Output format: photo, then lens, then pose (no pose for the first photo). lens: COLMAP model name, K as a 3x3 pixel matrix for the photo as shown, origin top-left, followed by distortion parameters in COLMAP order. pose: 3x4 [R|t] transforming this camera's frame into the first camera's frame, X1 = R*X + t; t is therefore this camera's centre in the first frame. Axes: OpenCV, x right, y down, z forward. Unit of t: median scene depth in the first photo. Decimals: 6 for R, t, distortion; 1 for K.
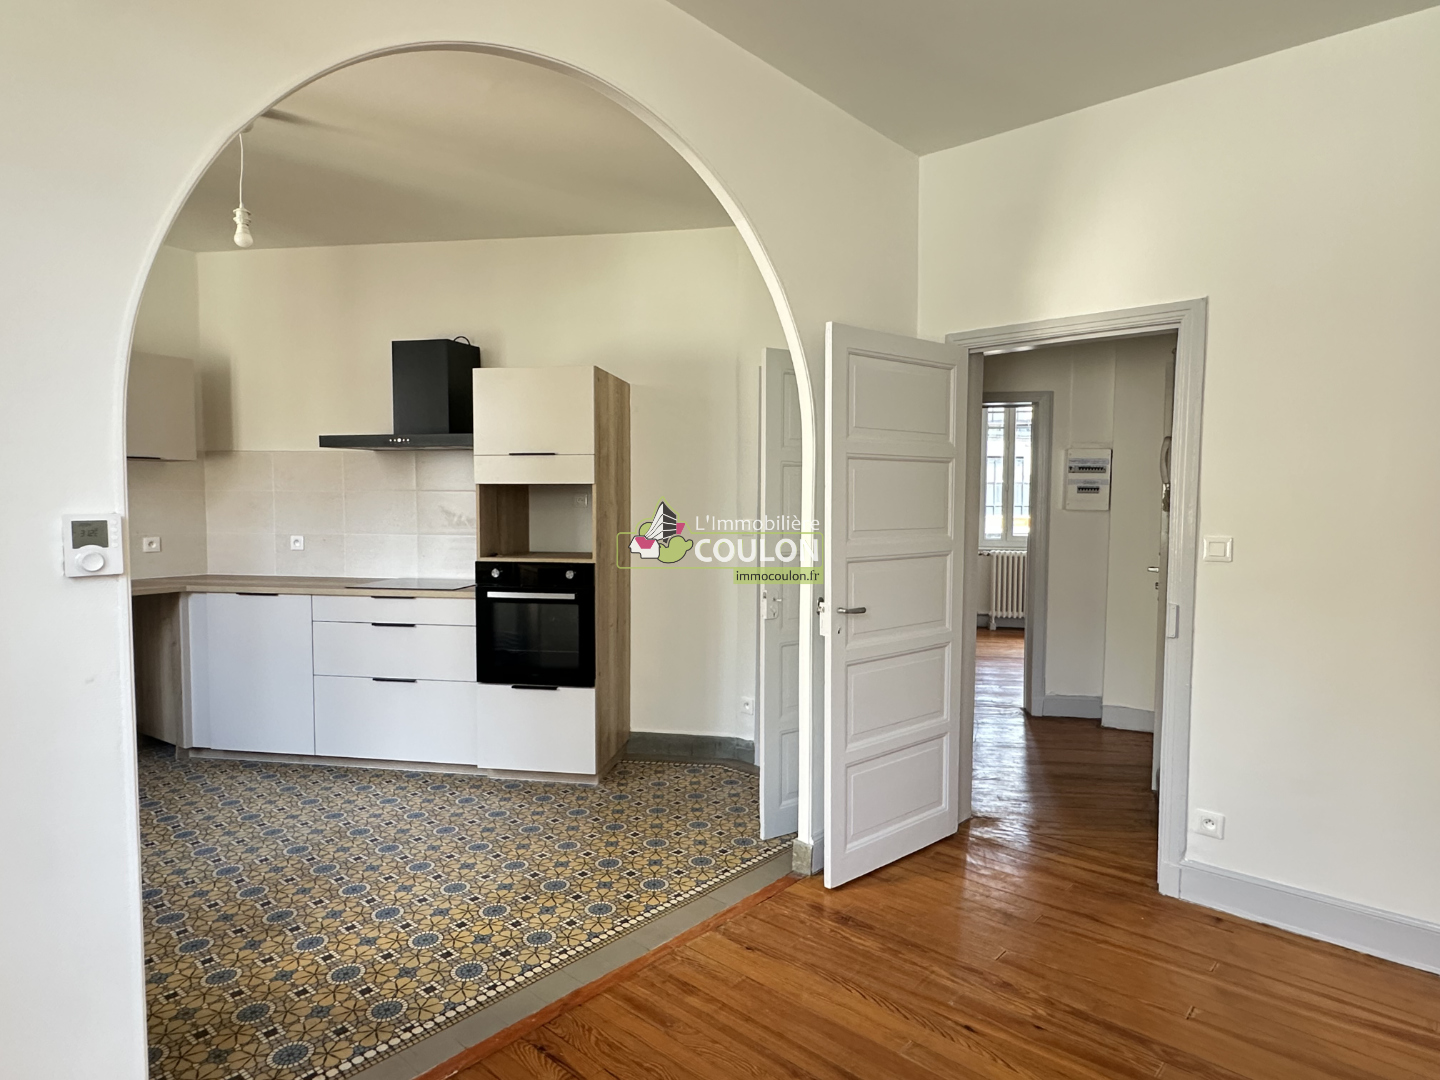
lens RADIAL K [[834.6, 0, 720.2], [0, 834.6, 544.4], [0, 0, 1]] dist [-0.006163, 0.001500]
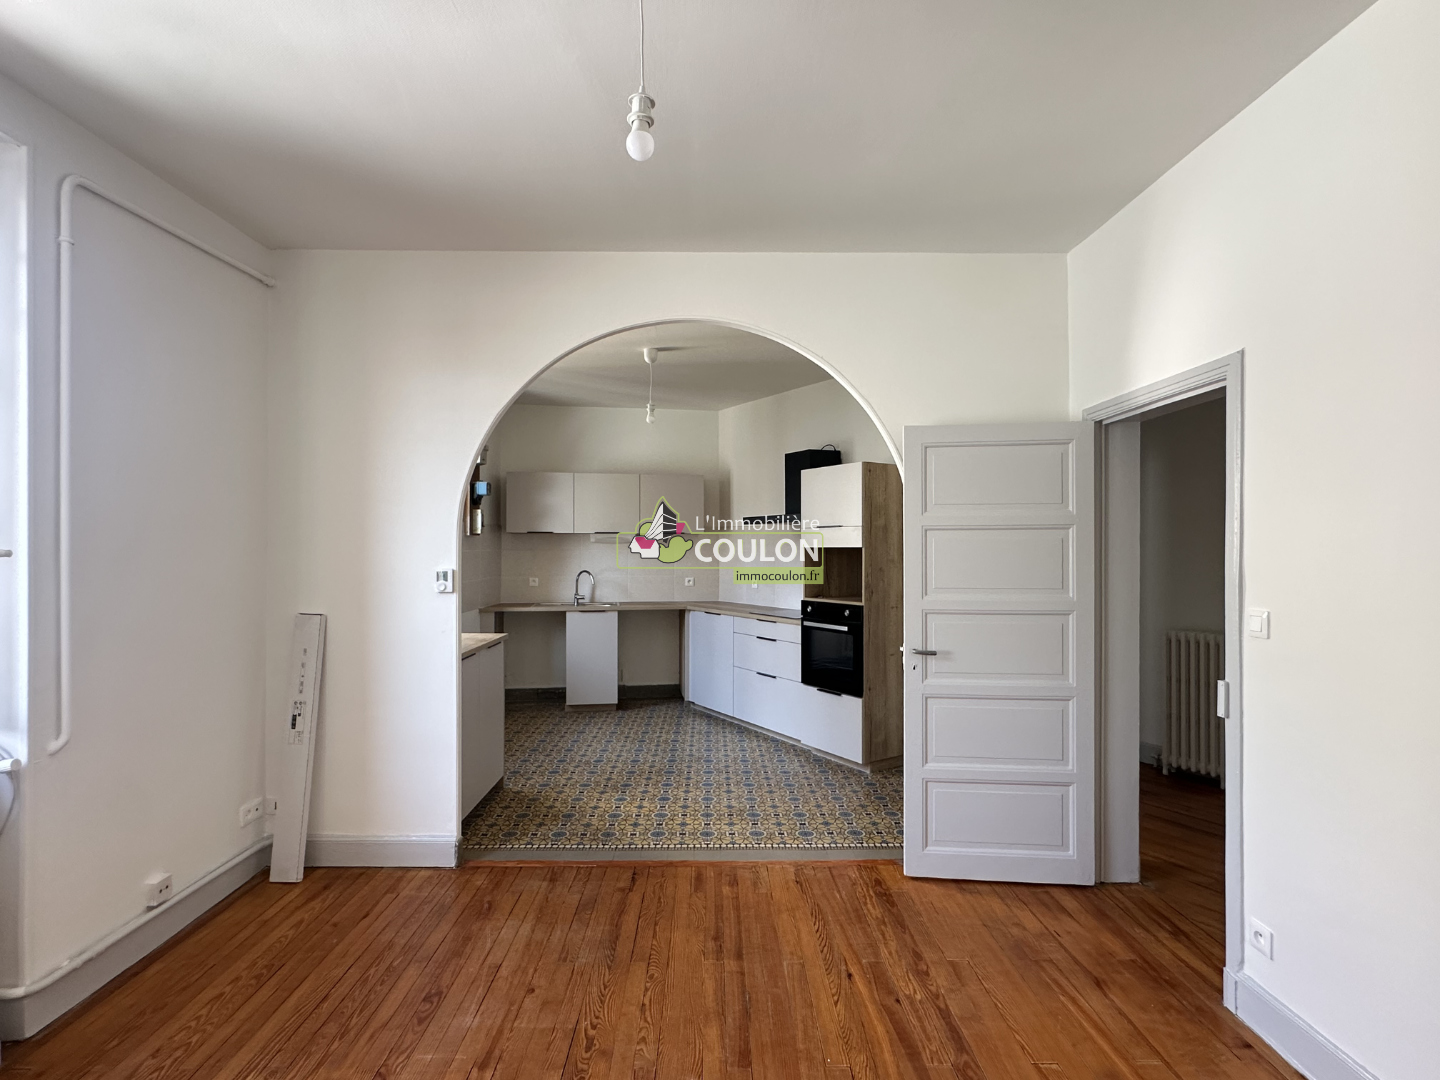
lens RADIAL K [[714.9, 0, 720.9], [0, 714.9, 545.3], [0, 0, 1]] dist [-0.003101, 0.000031]
pose [[0.679572, -0.005582, -0.733588, 0.618457], [-0.038071, 0.998355, -0.042865, -0.019164], [0.732620, 0.057059, 0.678242, 0.040606]]
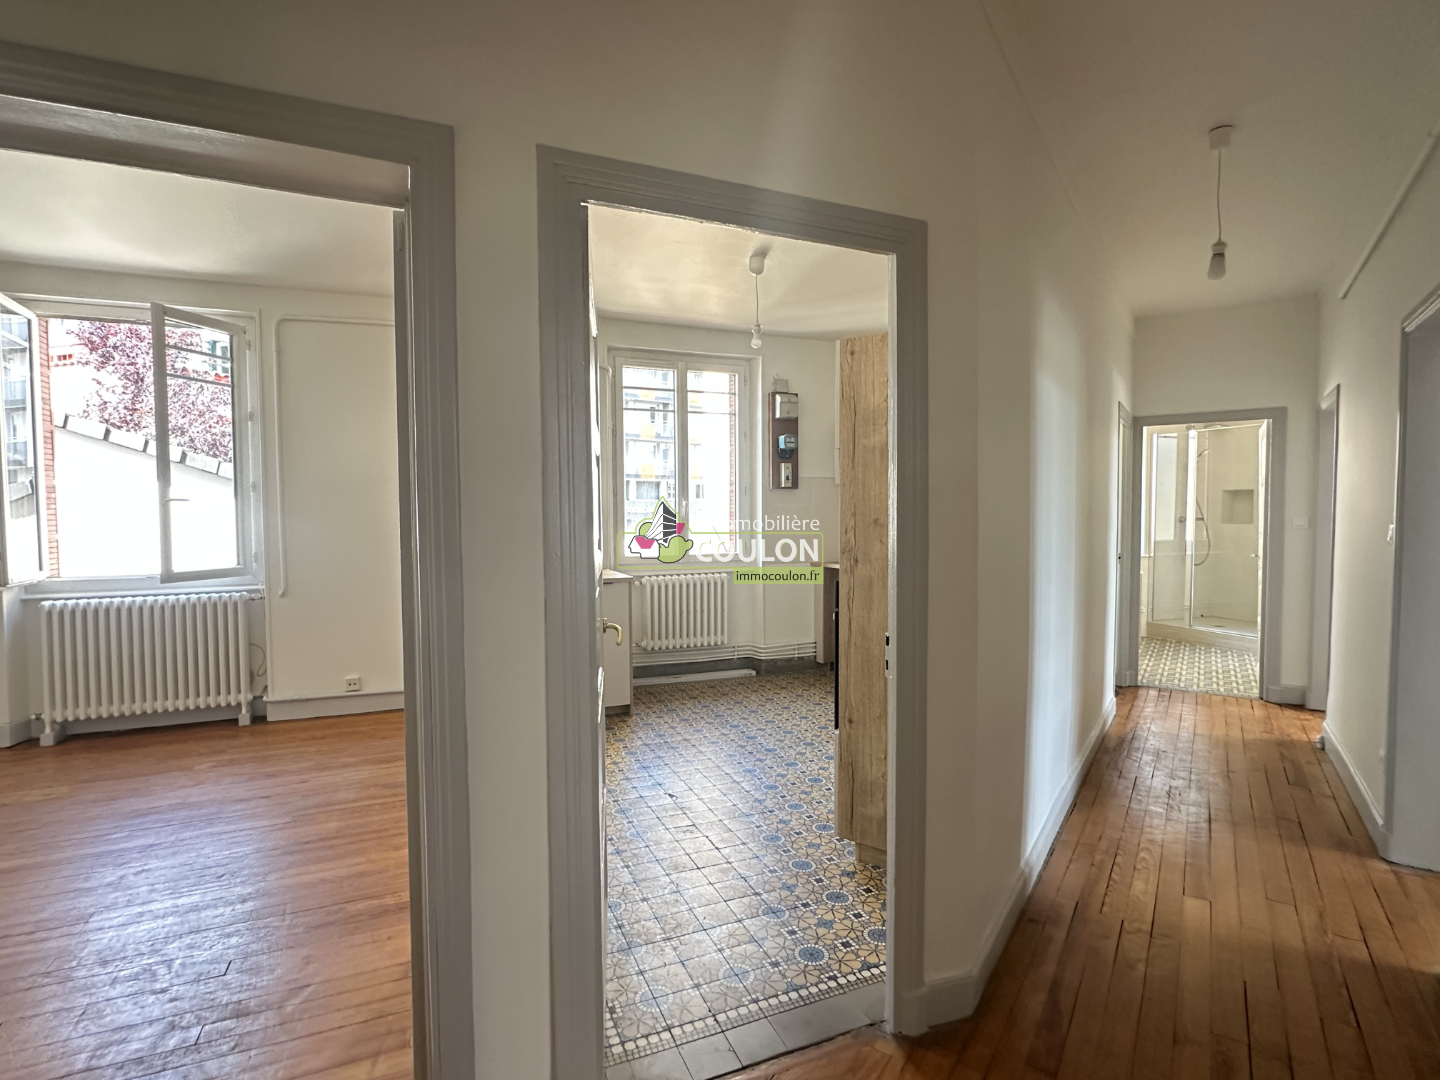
lens RADIAL K [[714.9, 0, 711.8], [0, 714.9, 540.3], [0, 0, 1]] dist [-0.003101, 0.000031]
pose [[-0.434094, 0.029497, -0.900385, 0.607310], [-0.048245, 0.997268, 0.055931, -0.056929], [0.899575, 0.067719, -0.431485, 1.343754]]
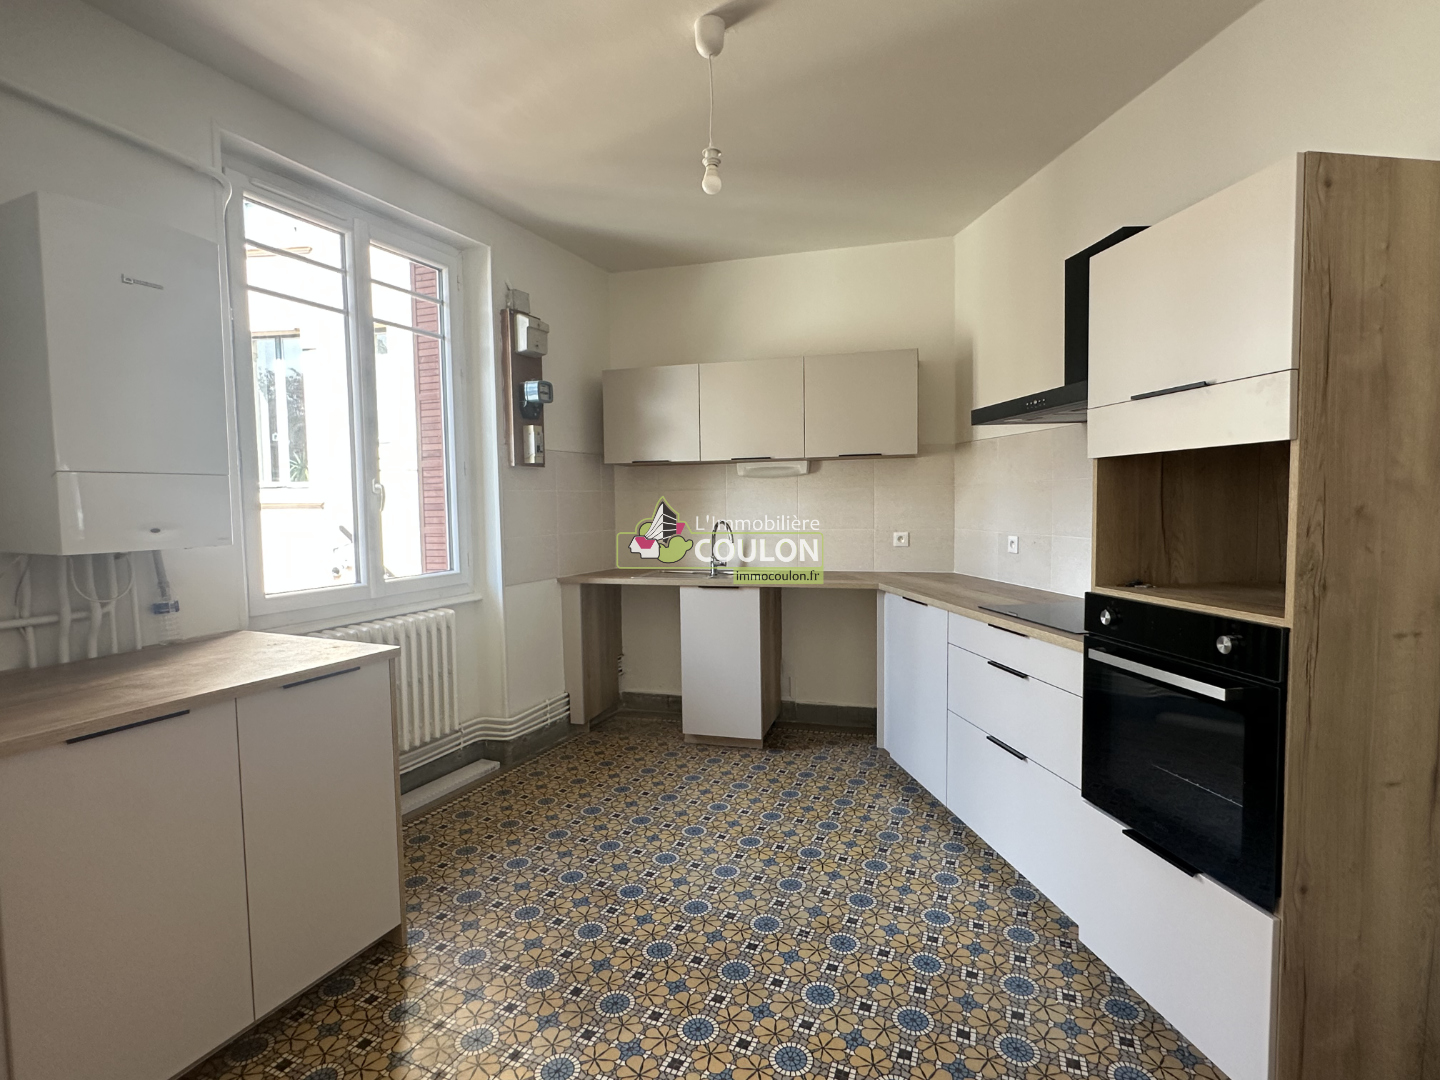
lens RADIAL K [[714.9, 0, 718.7], [0, 714.9, 543.6], [0, 0, 1]] dist [-0.003101, 0.000031]
pose [[0.309224, 0.047154, -0.949819, 0.115733], [-0.036520, 0.998622, 0.037687, -0.026781], [0.950288, 0.023034, 0.310520, 0.693006]]
